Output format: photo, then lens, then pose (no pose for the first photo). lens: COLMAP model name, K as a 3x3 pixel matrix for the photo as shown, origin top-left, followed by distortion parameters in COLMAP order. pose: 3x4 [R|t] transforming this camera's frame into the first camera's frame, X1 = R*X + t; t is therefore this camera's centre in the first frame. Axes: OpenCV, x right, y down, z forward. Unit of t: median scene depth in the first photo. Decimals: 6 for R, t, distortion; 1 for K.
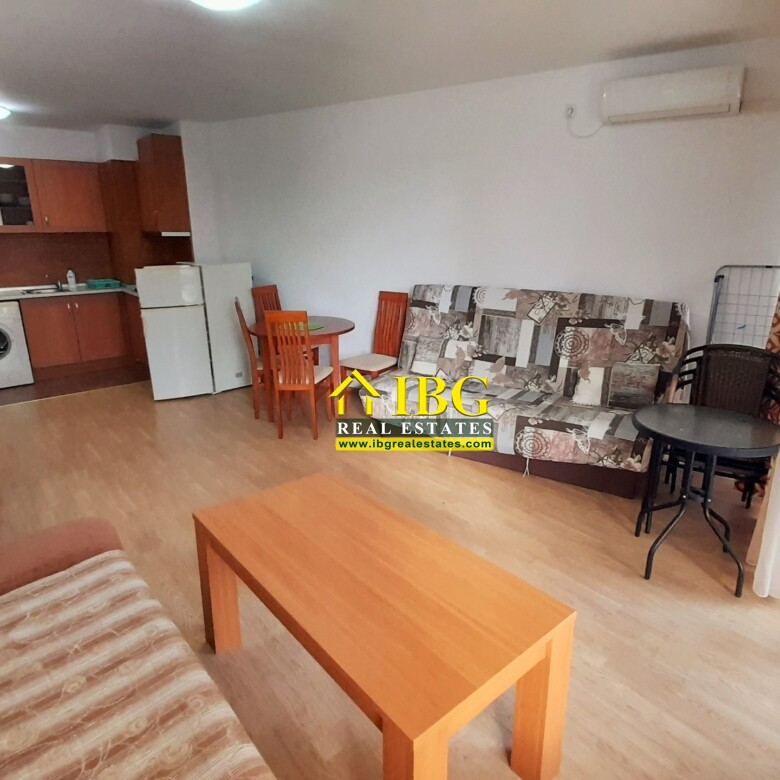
lens RADIAL K [[540.8, 0, 384.8], [0, 540.8, 376.2], [0, 0, 1]] dist [0.018826, -0.005967]
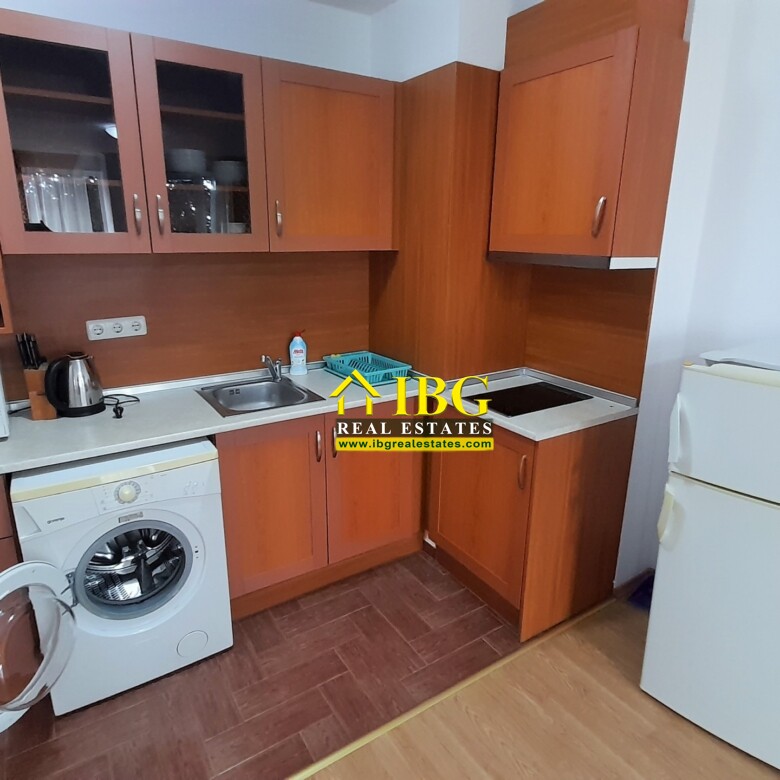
lens RADIAL K [[540.8, 0, 384.8], [0, 540.8, 376.2], [0, 0, 1]] dist [0.018826, -0.005967]
pose [[0.994356, 0.042584, -0.097176, -0.676797], [-0.043820, 0.998983, -0.010624, -0.234281], [0.096625, 0.014822, 0.995210, 0.835993]]
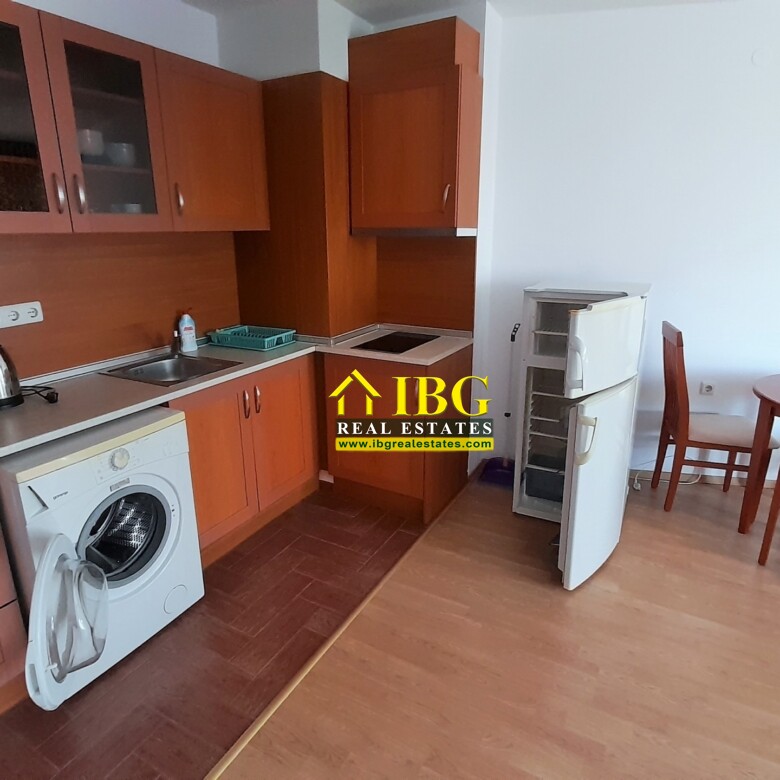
lens RADIAL K [[540.8, 0, 384.8], [0, 540.8, 376.2], [0, 0, 1]] dist [0.018826, -0.005967]
pose [[0.926433, -0.101935, 0.362397, -0.863004], [0.104067, 0.994476, 0.013690, -0.191208], [-0.361791, 0.025030, 0.931923, 0.748131]]
